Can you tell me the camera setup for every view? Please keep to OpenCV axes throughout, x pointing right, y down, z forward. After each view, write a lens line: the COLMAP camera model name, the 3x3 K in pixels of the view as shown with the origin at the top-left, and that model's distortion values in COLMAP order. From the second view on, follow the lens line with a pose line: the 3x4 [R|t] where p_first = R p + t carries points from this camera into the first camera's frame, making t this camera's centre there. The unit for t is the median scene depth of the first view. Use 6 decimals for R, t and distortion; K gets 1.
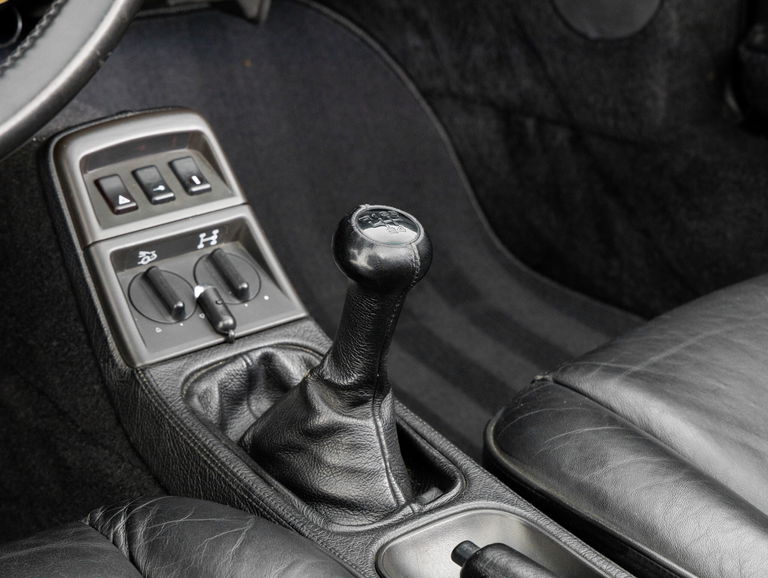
lens RADIAL K [[1875.7, 0, 380.7], [0, 1875.7, 288.2], [0, 0, 1]] dist [0.020675, 0.000000]
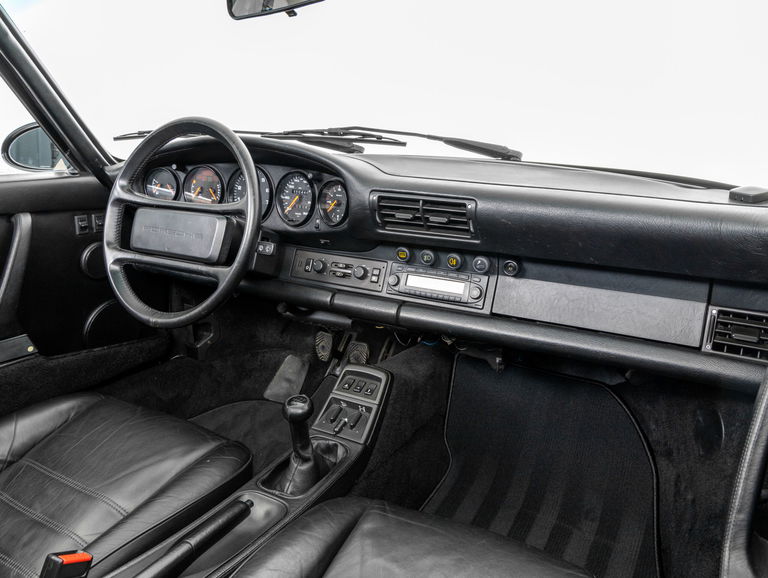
lens RADIAL K [[588.8, 0, 379.2], [0, 588.8, 289.3], [0, 0, 1]] dist [0.014520, 0.005972]
pose [[0.337185, 0.168548, -0.926228, 0.821656], [-0.401594, 0.915590, 0.020416, -0.247601], [0.851486, 0.365083, 0.376411, 0.584985]]
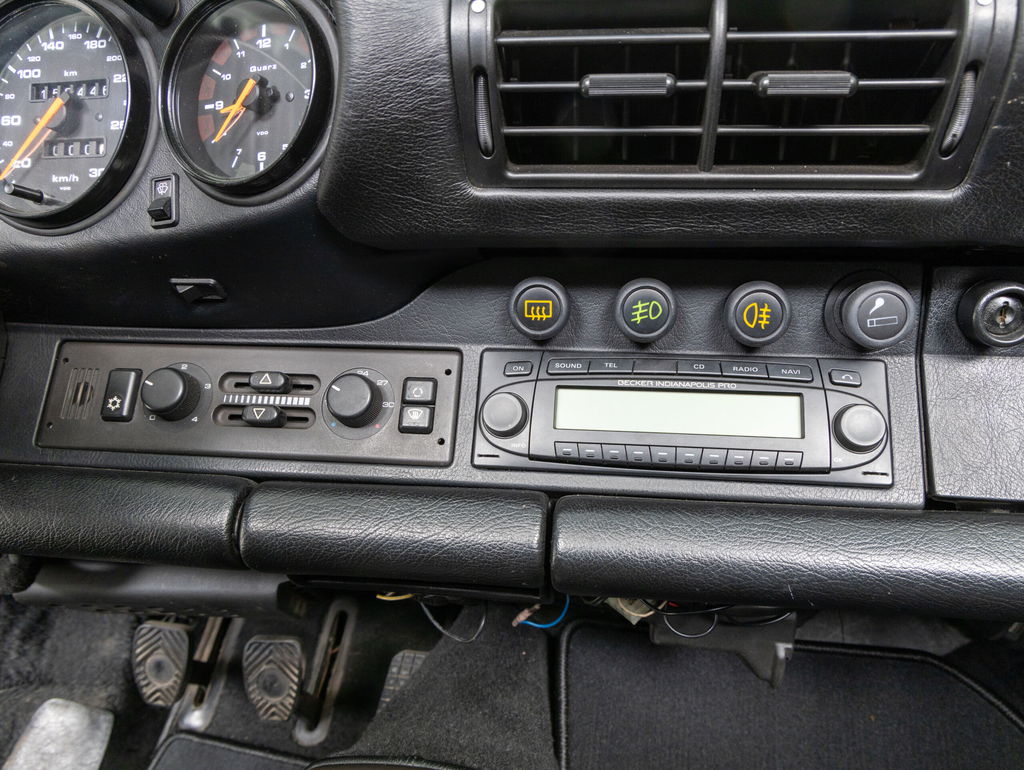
lens RADIAL K [[785.0, 0, 530.1], [0, 785.0, 390.0], [0, 0, 1]] dist [0.014520, 0.005972]
pose [[0.677747, 0.023389, -0.734923, 0.163537], [-0.289589, 0.927204, -0.237551, -0.183047], [0.675868, 0.373825, 0.635183, 0.762052]]
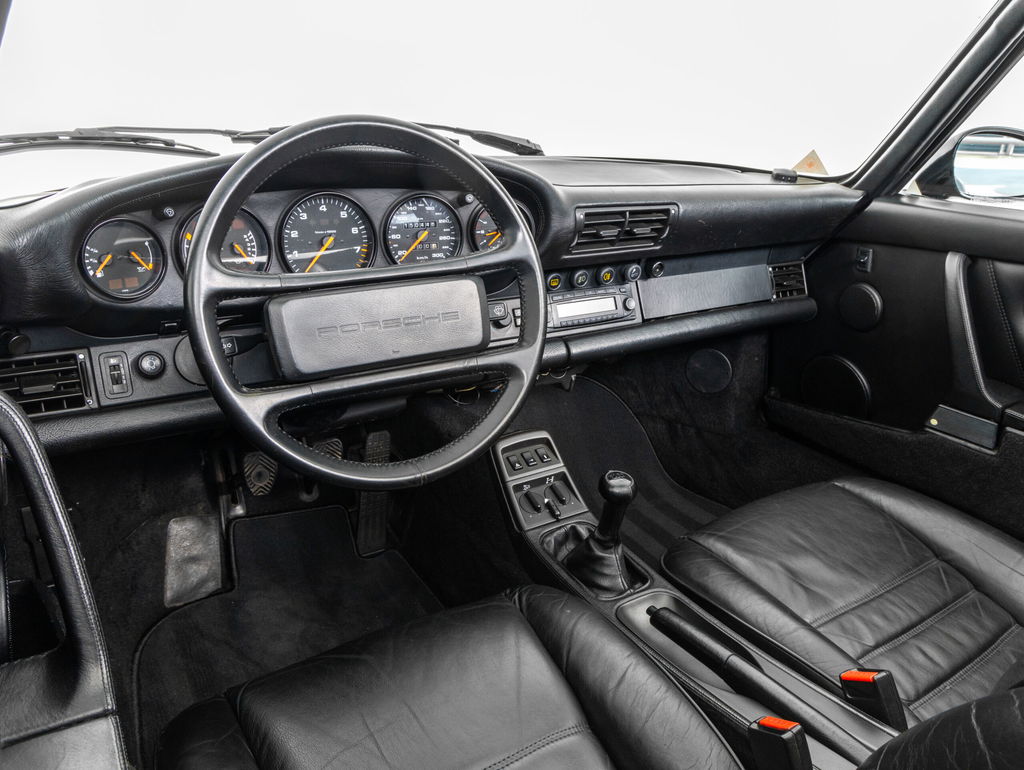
lens RADIAL K [[785.0, 0, 516.2], [0, 785.0, 385.8], [0, 0, 1]] dist [0.014520, 0.005972]
pose [[0.991040, -0.009753, -0.133209, 0.007155], [-0.005057, 0.993875, -0.110395, -0.035943], [0.133470, 0.110079, 0.984921, -0.085294]]
